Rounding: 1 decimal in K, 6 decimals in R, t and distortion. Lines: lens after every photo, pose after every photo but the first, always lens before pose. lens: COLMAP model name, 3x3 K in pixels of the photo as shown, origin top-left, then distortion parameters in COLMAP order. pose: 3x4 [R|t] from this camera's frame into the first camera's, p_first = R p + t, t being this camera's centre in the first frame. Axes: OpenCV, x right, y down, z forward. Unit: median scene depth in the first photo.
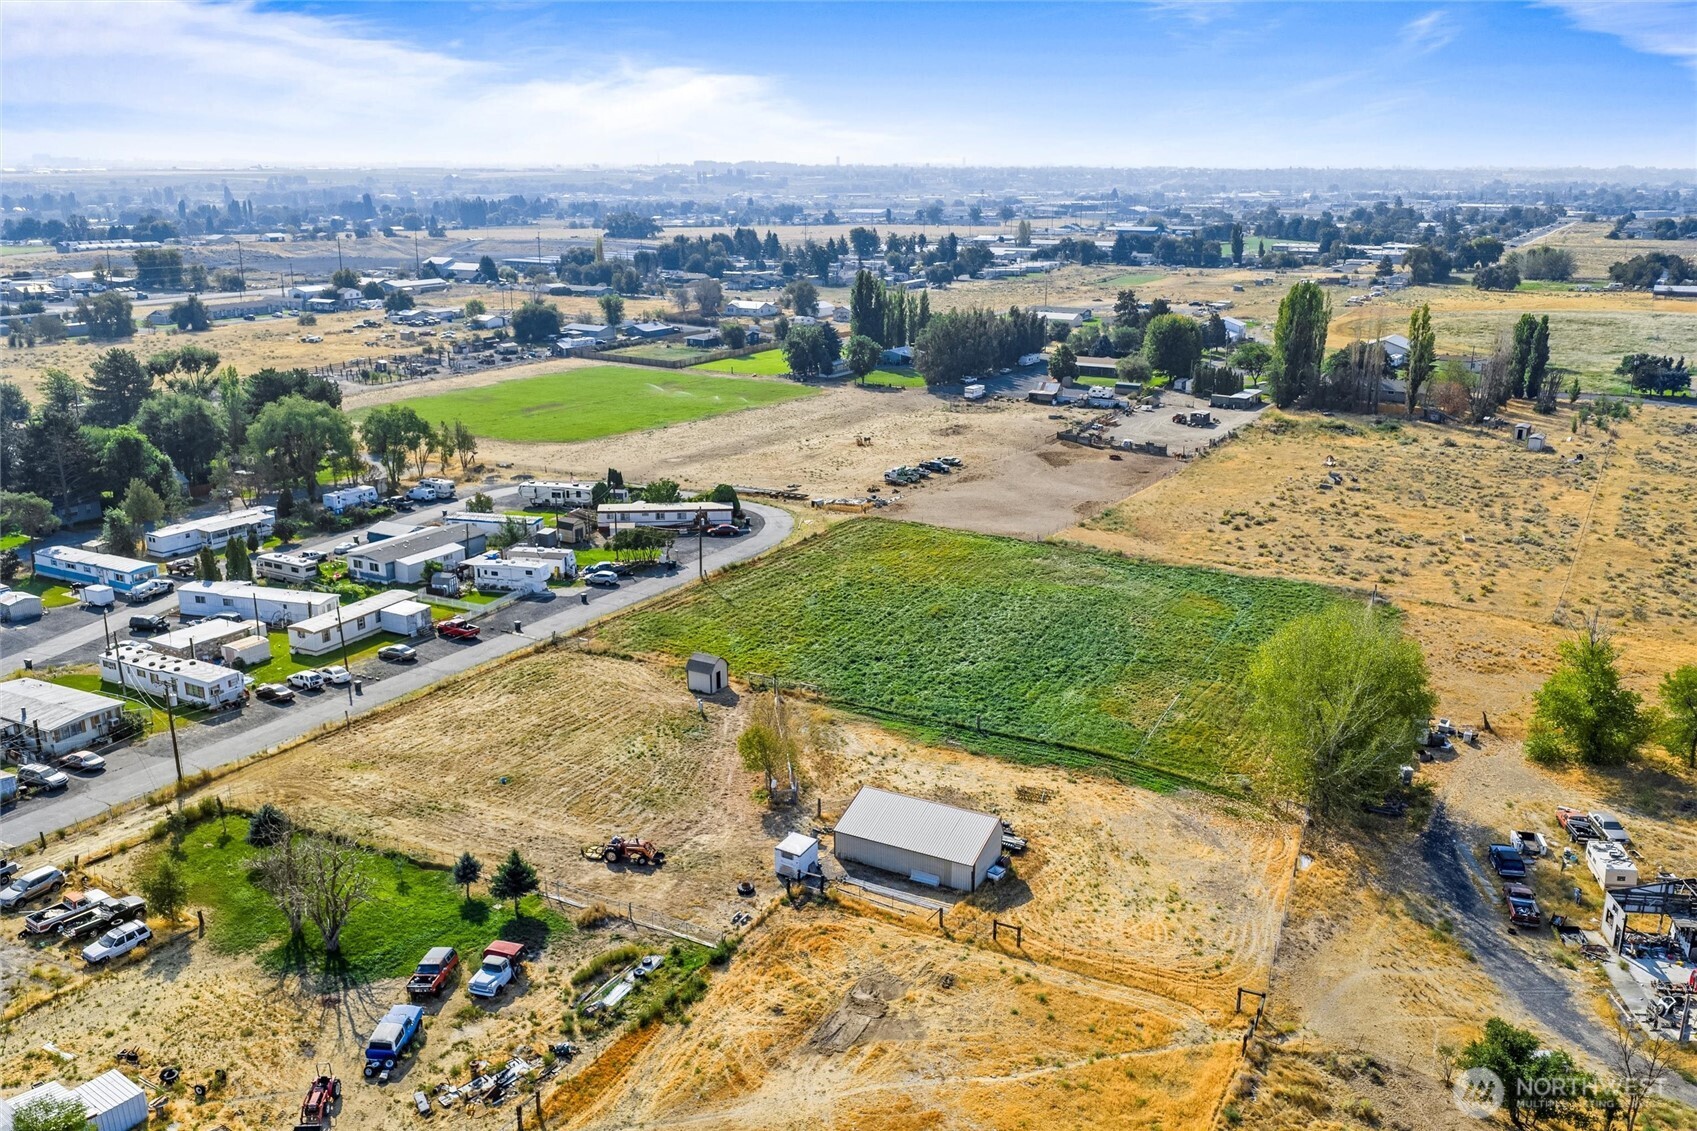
lens RADIAL K [[1401.0, 0, 851.4], [0, 1401.0, 564.9], [0, 0, 1]] dist [0.019925, -0.033804]
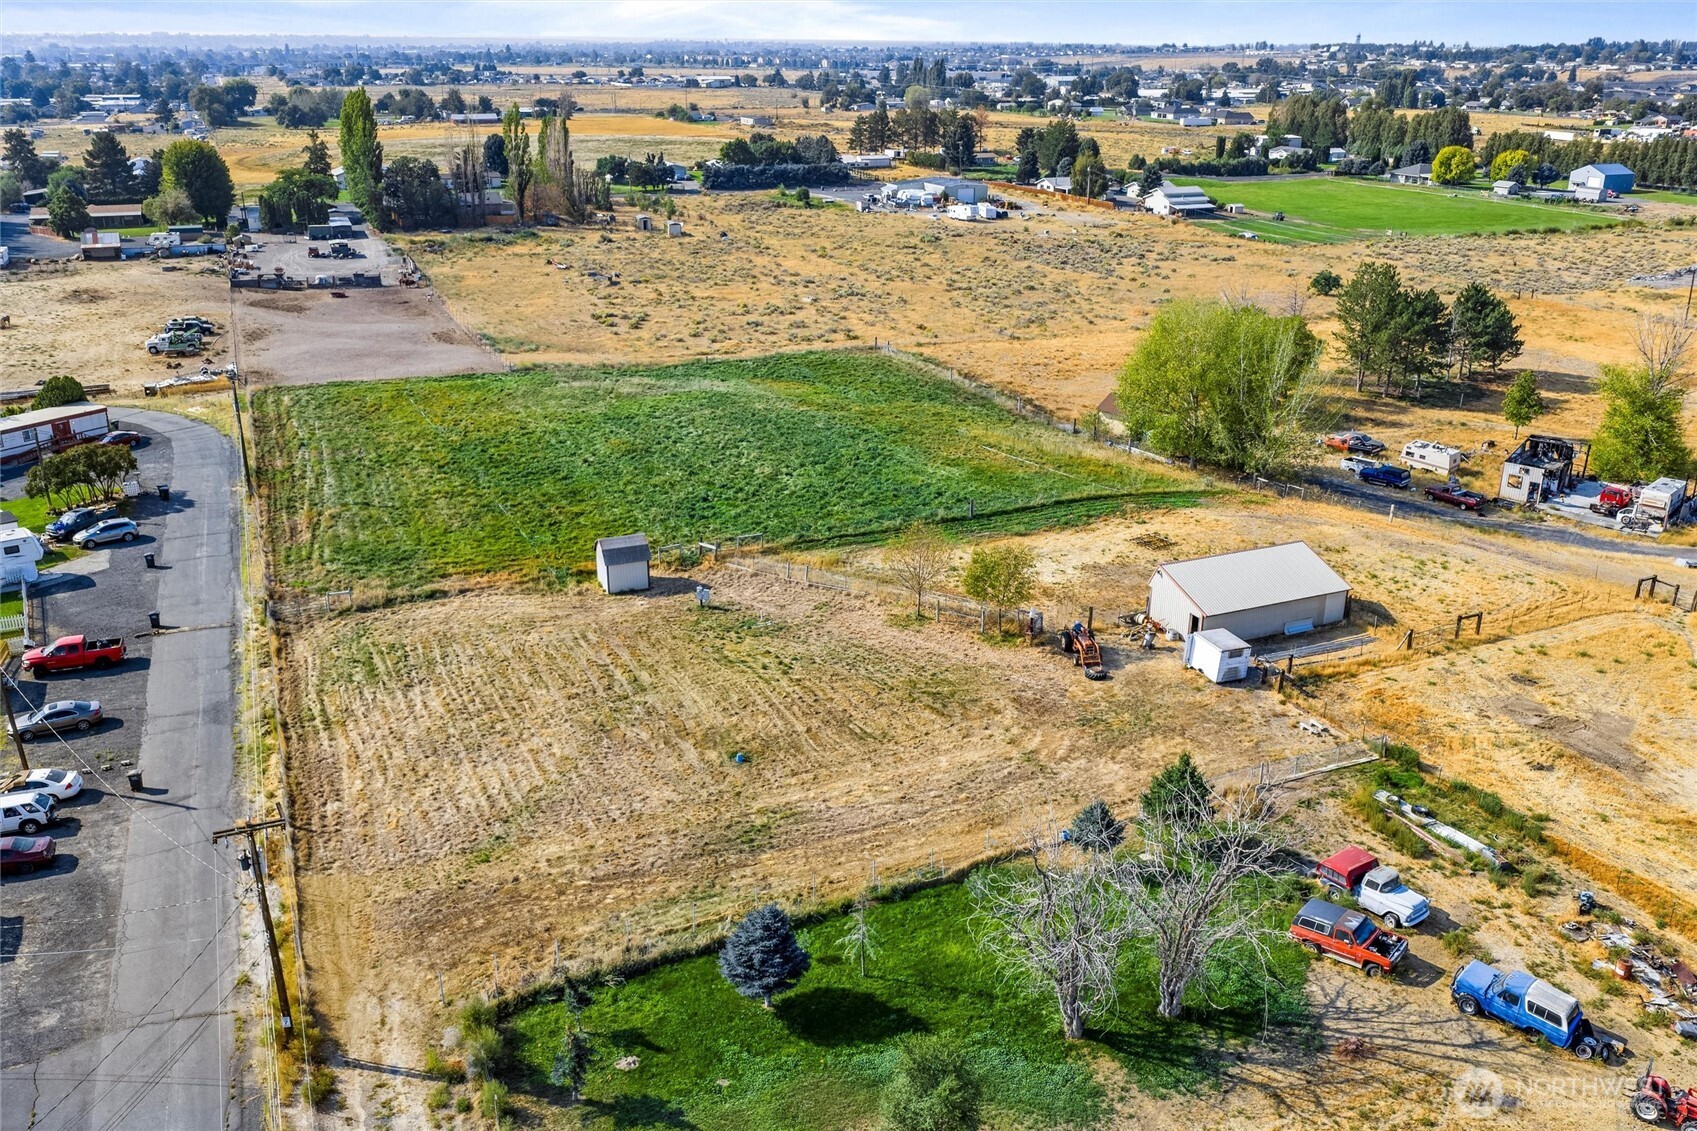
lens RADIAL K [[1401.0, 0, 849.7], [0, 1401.0, 568.8], [0, 0, 1]] dist [0.019925, -0.033804]
pose [[0.598412, -0.281943, 0.749940, -0.488914], [0.216083, 0.958145, 0.187795, -0.021642], [-0.771499, 0.049671, 0.634289, 0.431091]]
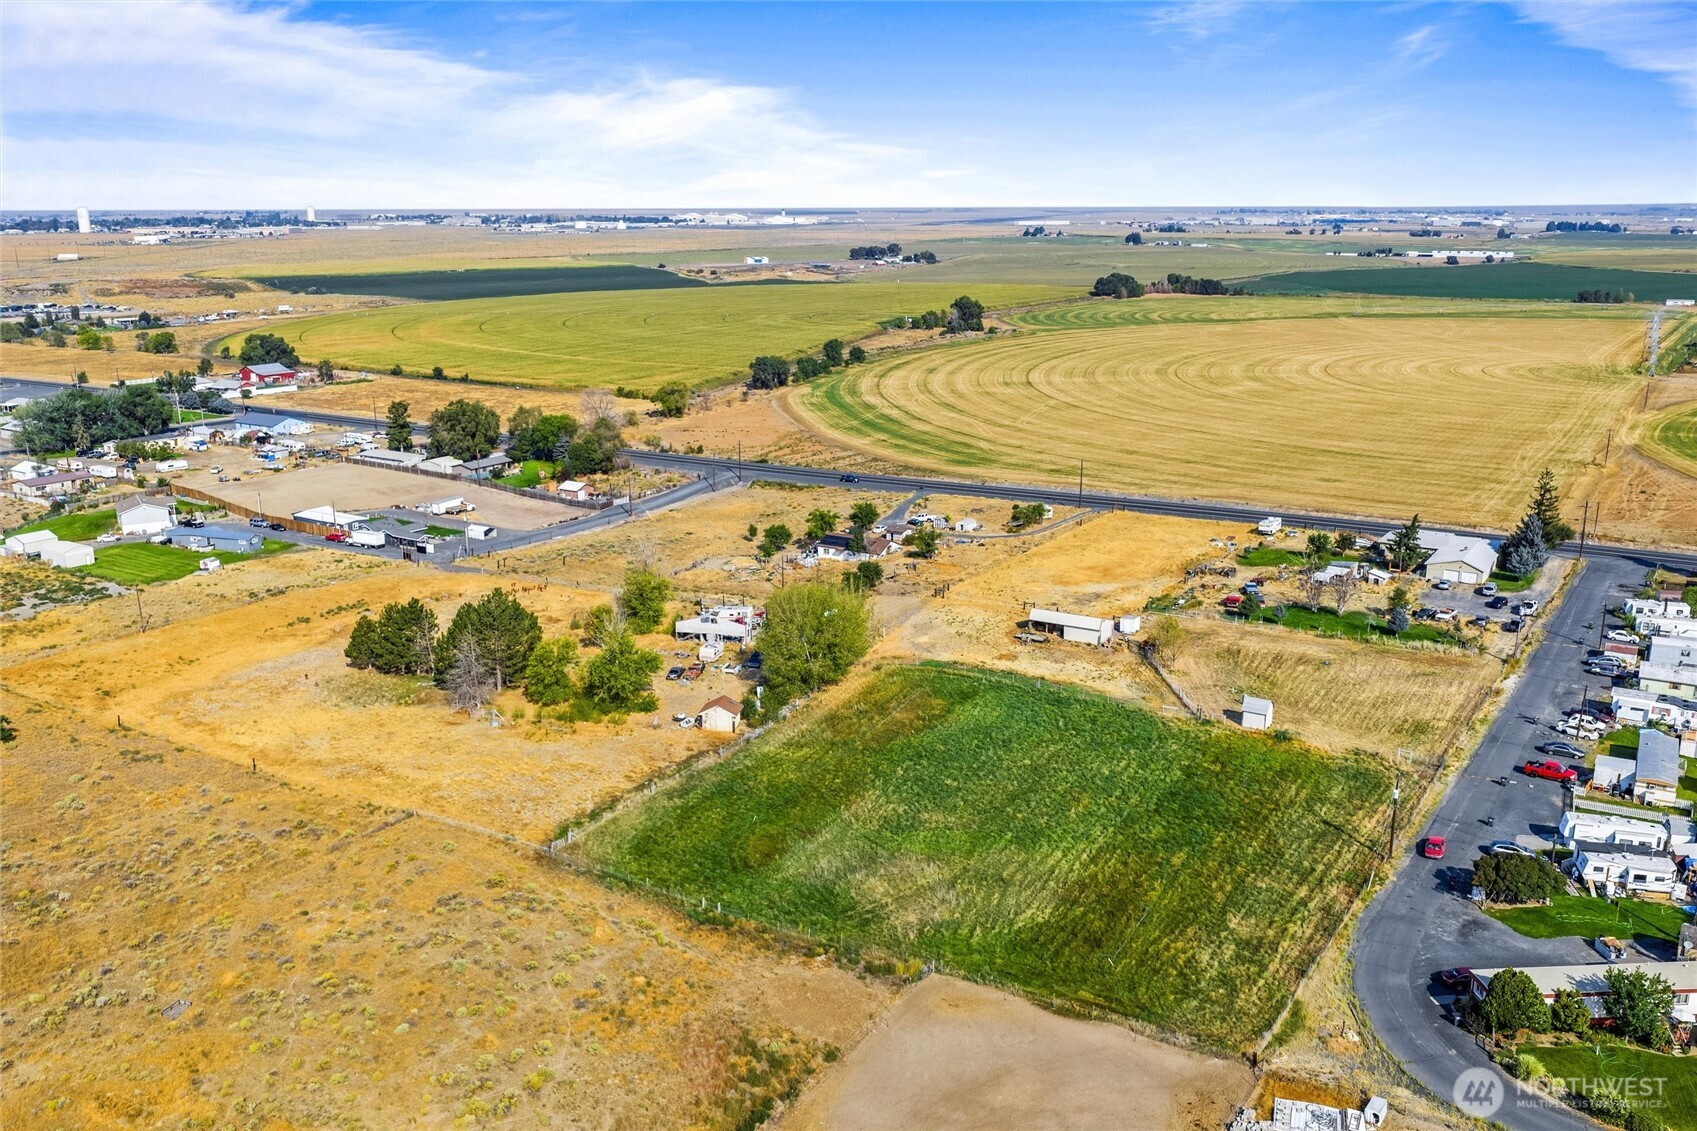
lens RADIAL K [[1401.0, 0, 849.2], [0, 1401.0, 559.8], [0, 0, 1]] dist [0.019925, -0.033804]
pose [[-0.998714, -0.010587, 0.049583, 0.177784], [0.015804, 0.864227, 0.502854, -0.599354], [-0.048174, 0.502991, -0.862948, 1.802329]]
